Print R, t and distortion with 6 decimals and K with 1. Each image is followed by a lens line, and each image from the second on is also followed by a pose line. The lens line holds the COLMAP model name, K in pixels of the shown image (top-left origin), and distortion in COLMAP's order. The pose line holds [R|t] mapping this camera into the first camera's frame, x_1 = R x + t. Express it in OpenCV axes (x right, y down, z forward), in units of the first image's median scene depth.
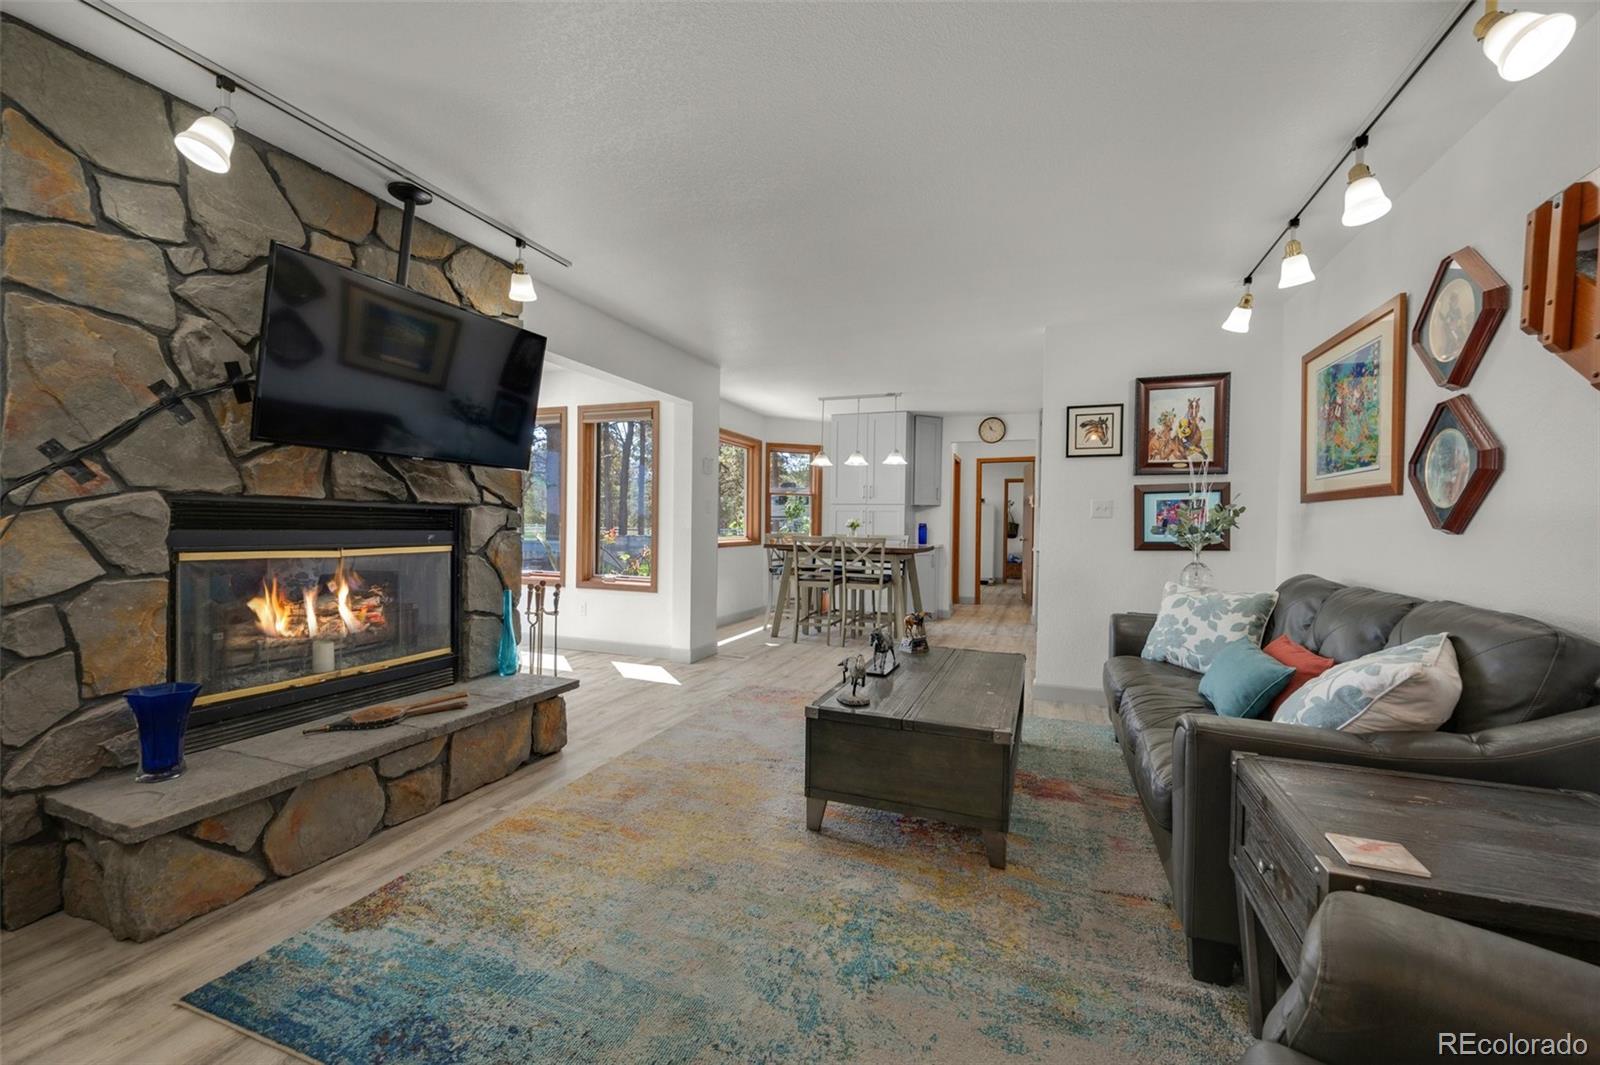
lens RADIAL K [[641.4, 0, 792.8], [0, 641.4, 533.8], [0, 0, 1]] dist [-0.000328, 0.000127]
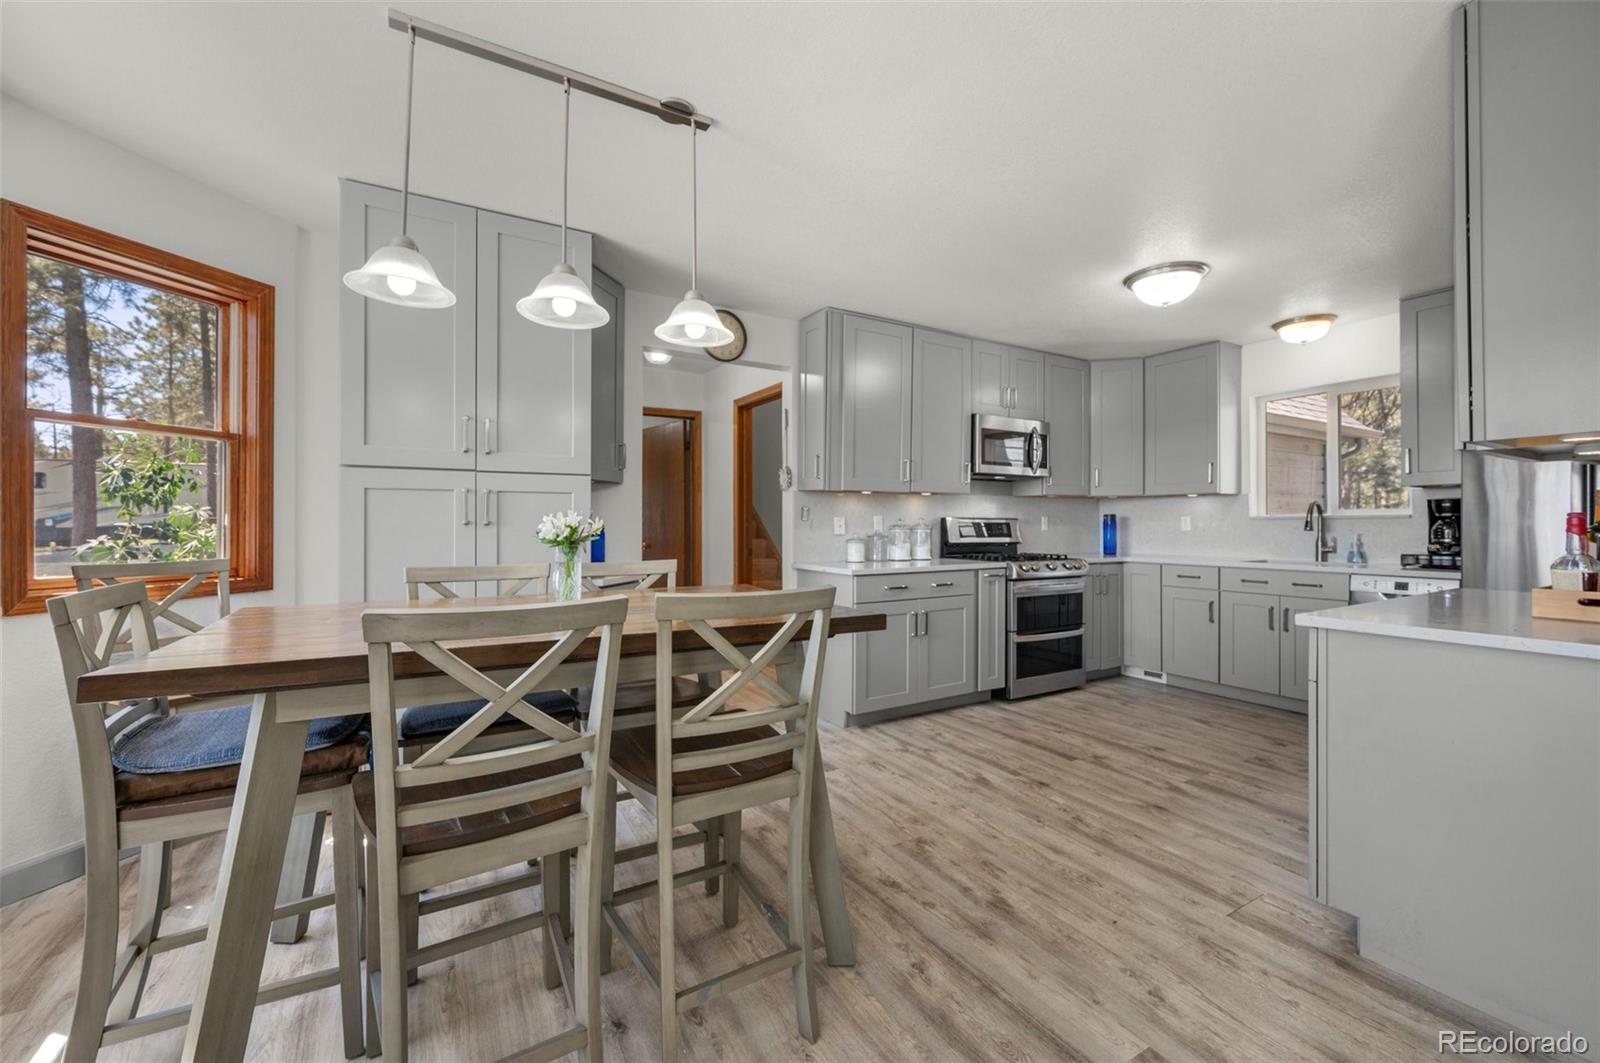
lens RADIAL K [[646.4, 0, 793.0], [0, 646.4, 523.4], [0, 0, 1]] dist [0.000719, -0.000016]
pose [[0.624156, -0.014394, 0.781167, -0.124112], [0.021008, 0.999778, 0.001637, -0.036052], [-0.781017, 0.015389, 0.624320, 1.581001]]
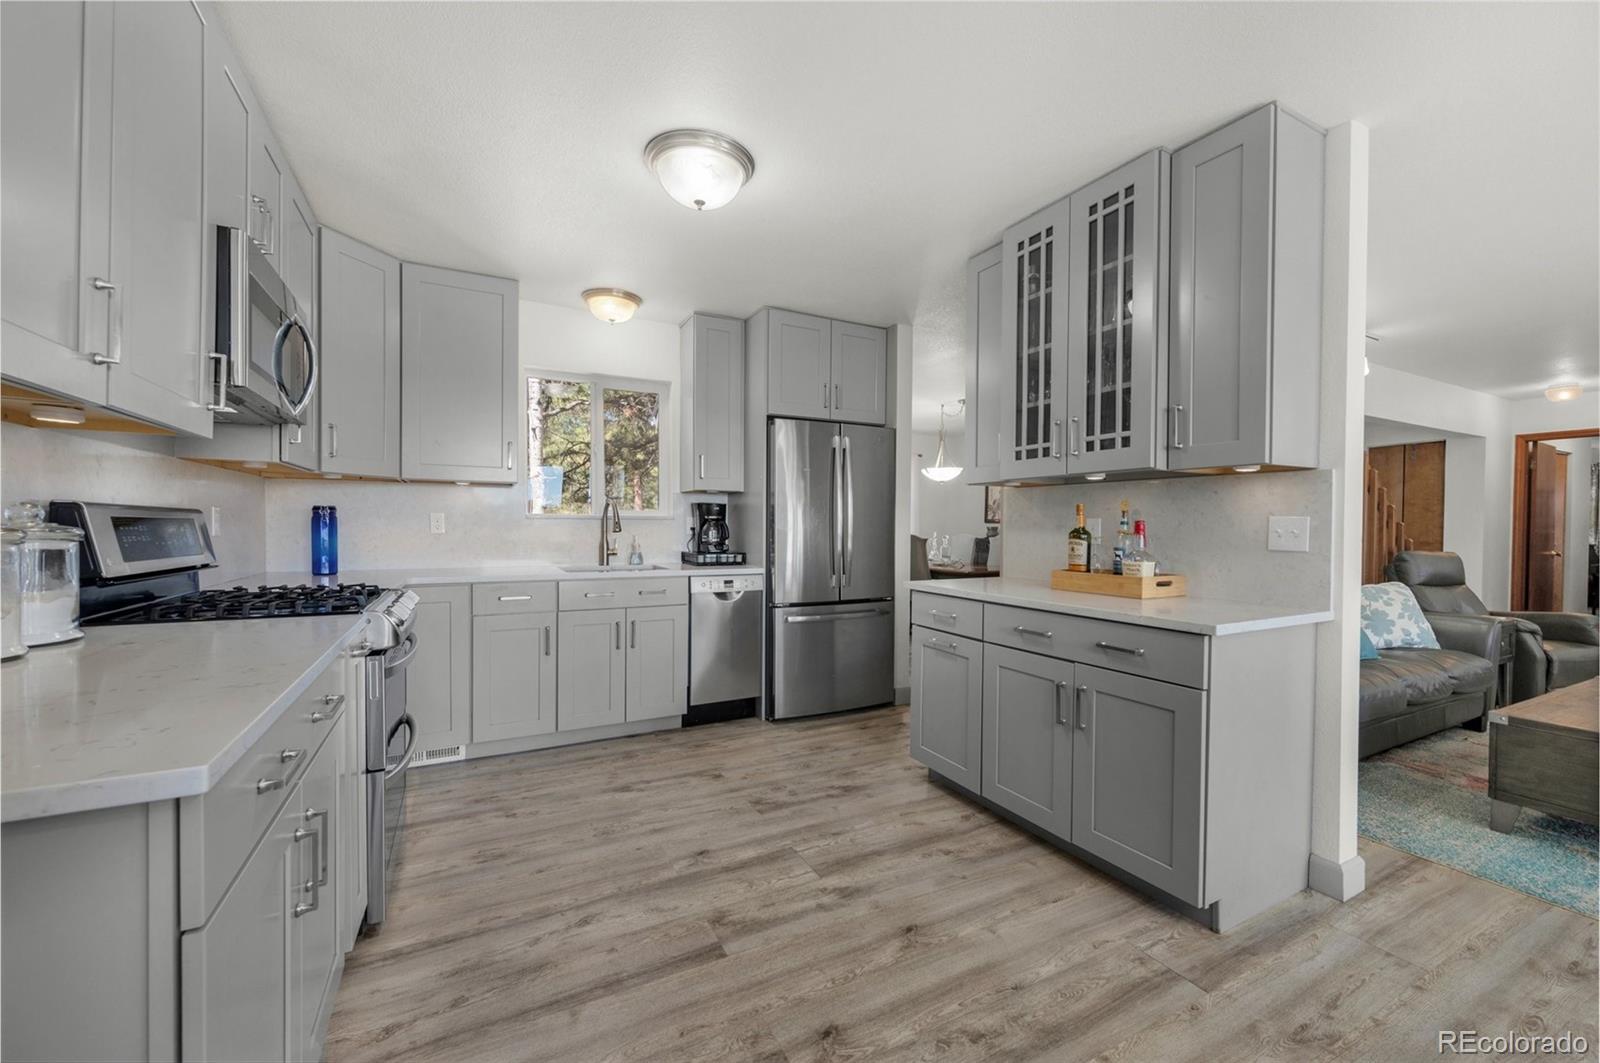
lens RADIAL K [[631.6, 0, 797.8], [0, 631.6, 535.6], [0, 0, 1]] dist [-0.001681, -0.000263]
pose [[-0.757045, -0.030987, 0.652627, 0.541768], [-0.009311, 0.999285, 0.036646, -0.036088], [-0.653296, 0.021666, -0.756792, 2.241766]]
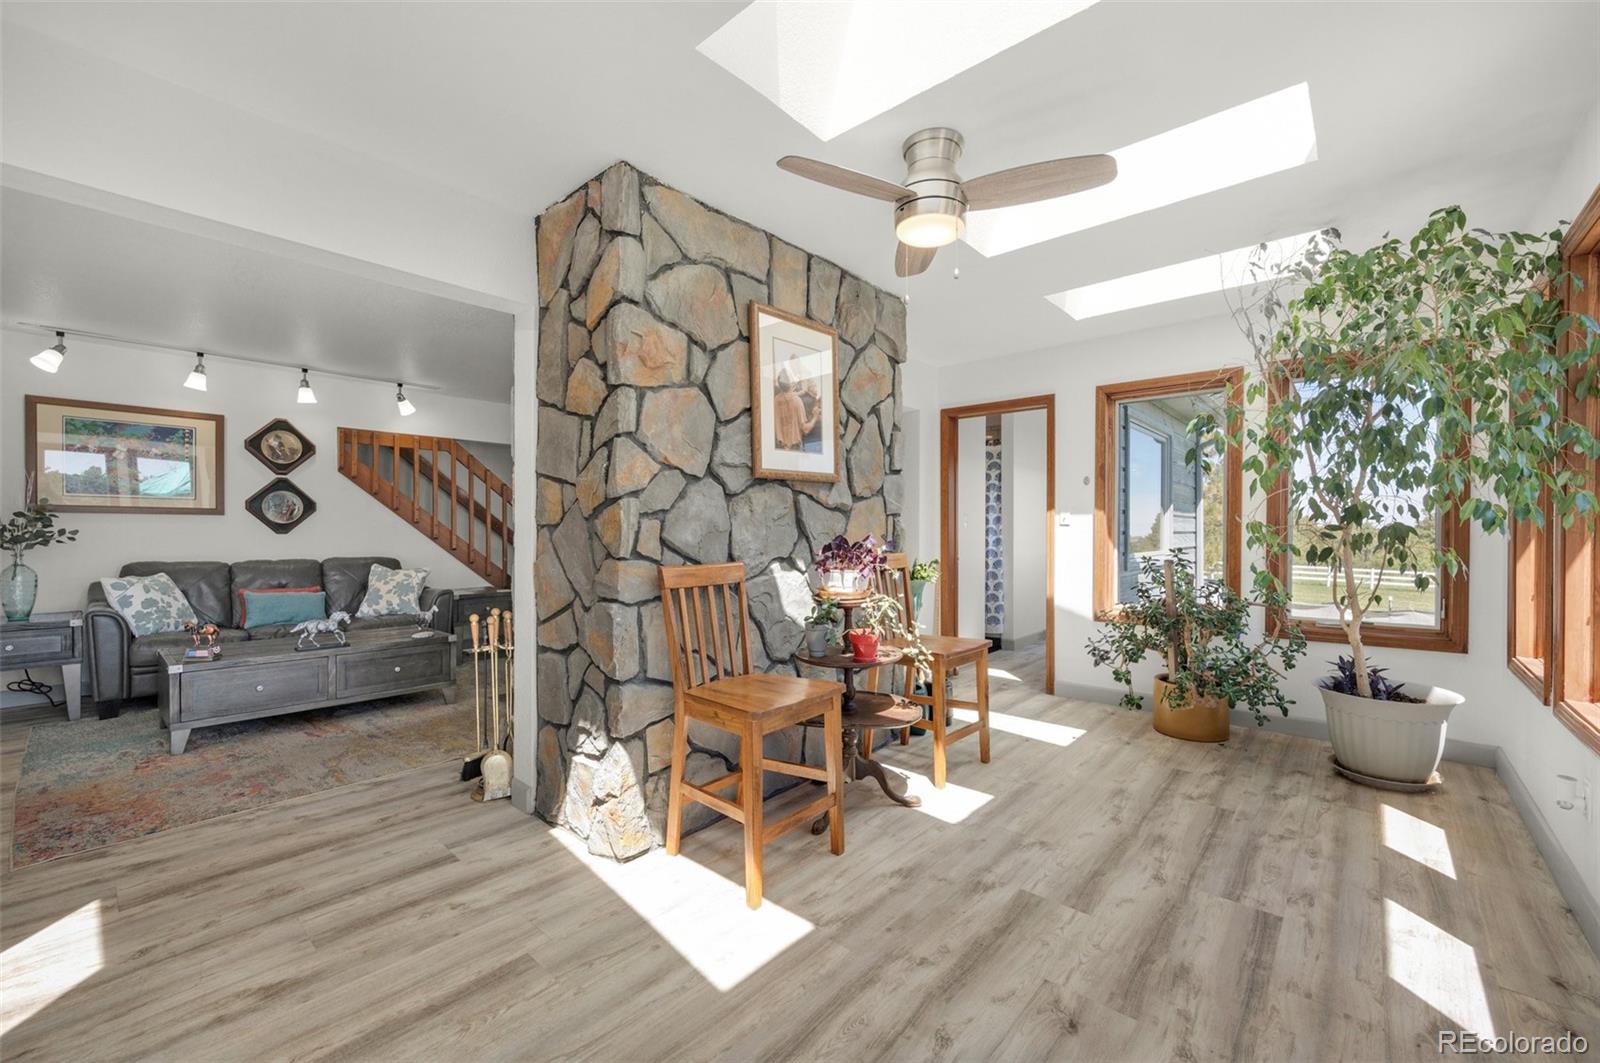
lens RADIAL K [[641.4, 0, 792.8], [0, 641.4, 532.8], [0, 0, 1]] dist [-0.000328, 0.000127]
pose [[-0.938096, -0.017053, 0.345955, -1.133334], [-0.009731, 0.999691, 0.022888, -0.053552], [-0.346238, 0.018105, -0.937972, 1.795203]]
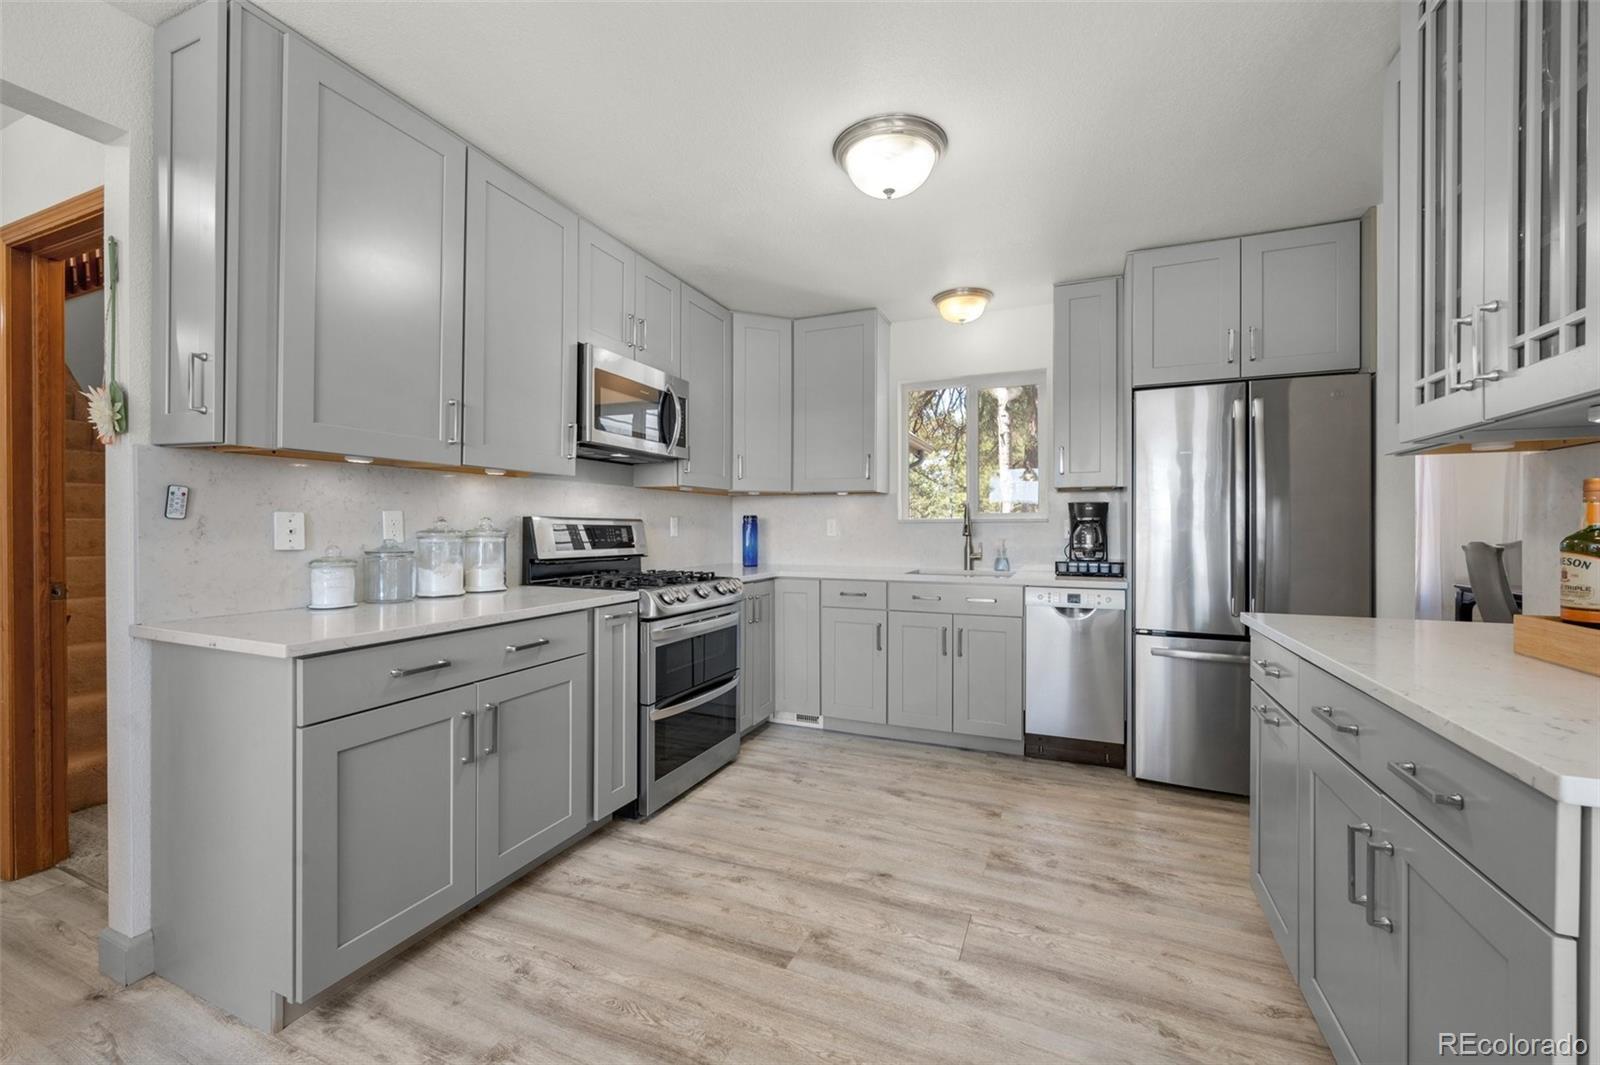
lens RADIAL K [[642.1, 0, 802.2], [0, 642.1, 530.3], [0, 0, 1]] dist [-0.001299, -0.000204]
pose [[0.028898, -0.019825, 0.999386, 0.398676], [0.012769, 0.999729, 0.019462, -0.033080], [-0.999501, 0.012199, 0.029144, 1.843582]]
